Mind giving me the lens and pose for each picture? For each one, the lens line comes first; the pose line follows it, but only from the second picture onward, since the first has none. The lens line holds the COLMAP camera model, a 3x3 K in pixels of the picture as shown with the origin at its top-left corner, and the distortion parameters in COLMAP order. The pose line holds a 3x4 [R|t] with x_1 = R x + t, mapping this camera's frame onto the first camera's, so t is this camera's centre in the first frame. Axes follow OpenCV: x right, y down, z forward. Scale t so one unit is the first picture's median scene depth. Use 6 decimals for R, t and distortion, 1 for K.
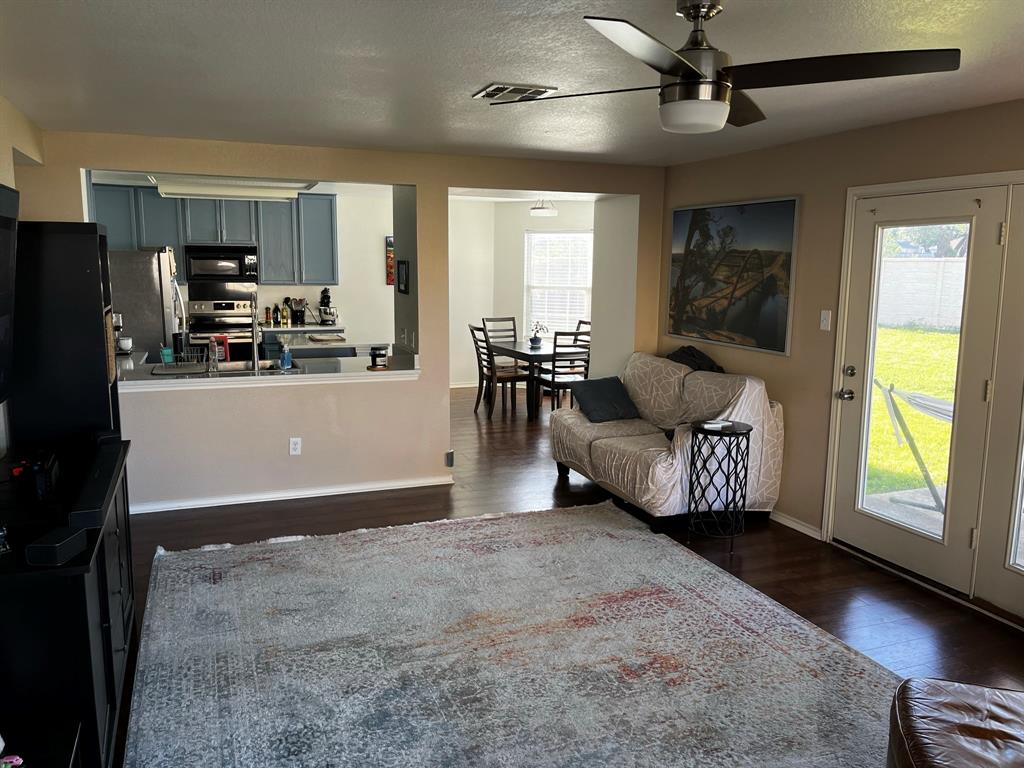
lens RADIAL K [[777.0, 0, 515.8], [0, 777.0, 384.8], [0, 0, 1]] dist [0.070823, -0.090316]
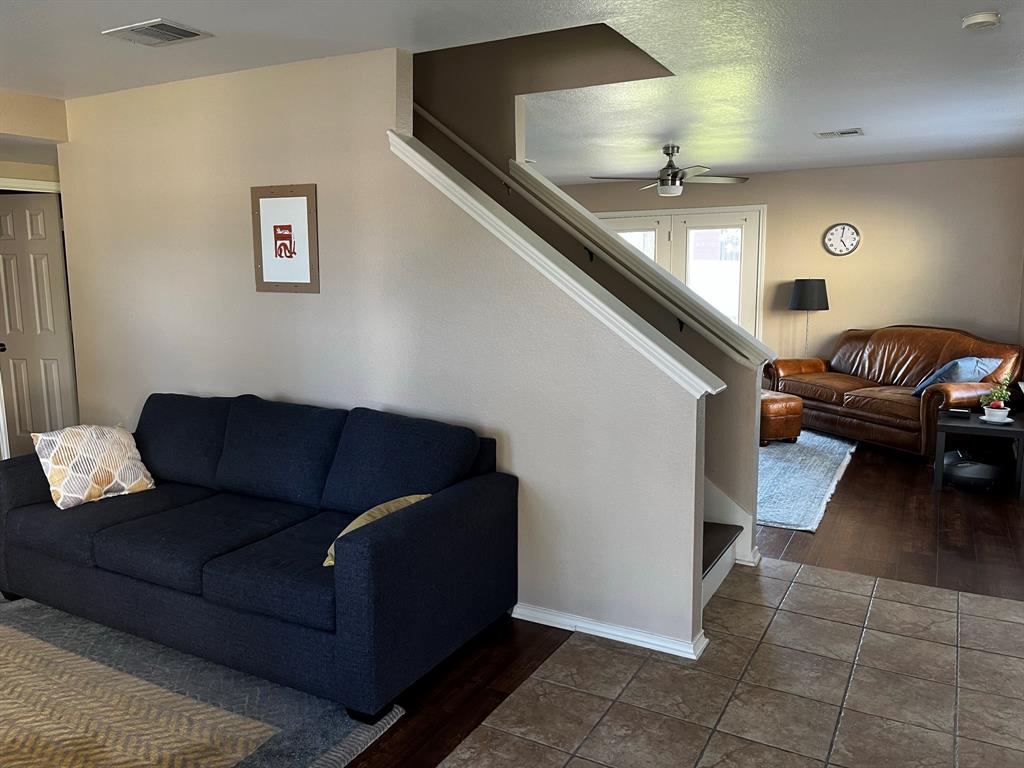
lens RADIAL K [[777.0, 0, 515.8], [0, 777.0, 384.8], [0, 0, 1]] dist [0.070823, -0.090316]
pose [[0.759995, -0.108684, 0.640777, -0.922731], [0.115096, 0.992842, 0.031889, 0.086945], [-0.639656, 0.049515, 0.767064, -0.337795]]
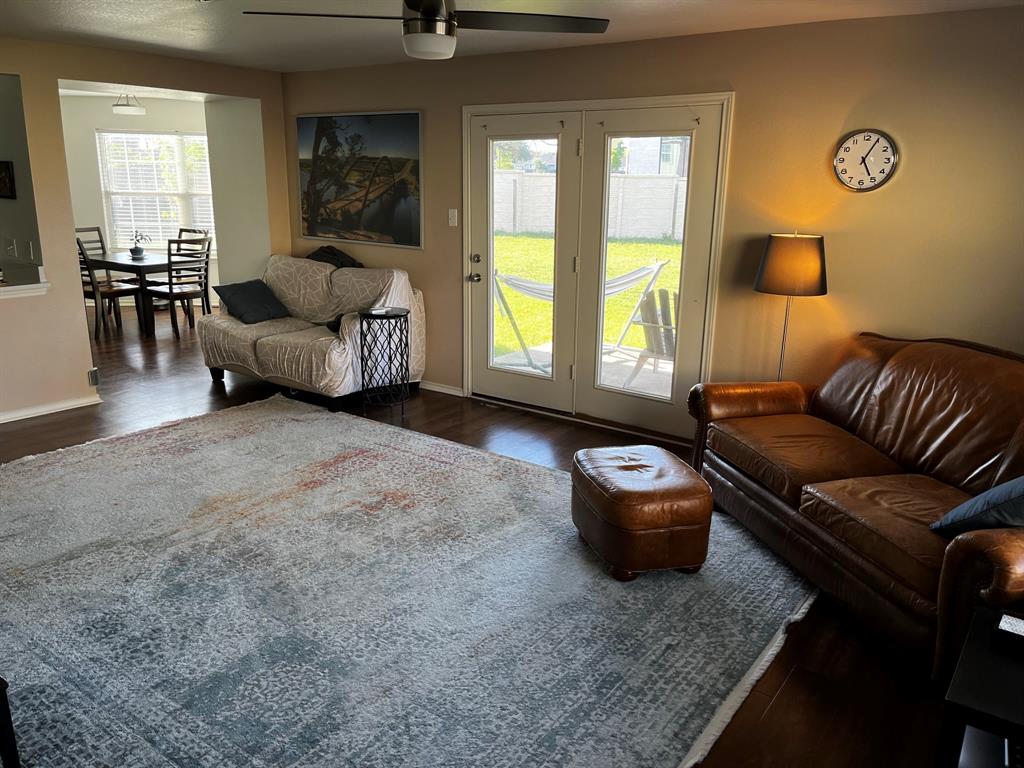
lens RADIAL K [[777.0, 0, 515.8], [0, 777.0, 384.8], [0, 0, 1]] dist [0.070823, -0.090316]
pose [[0.841125, -0.134957, 0.523732, -0.180368], [0.076650, 0.988338, 0.131576, 0.021285], [-0.535381, -0.070528, 0.841661, -0.087774]]
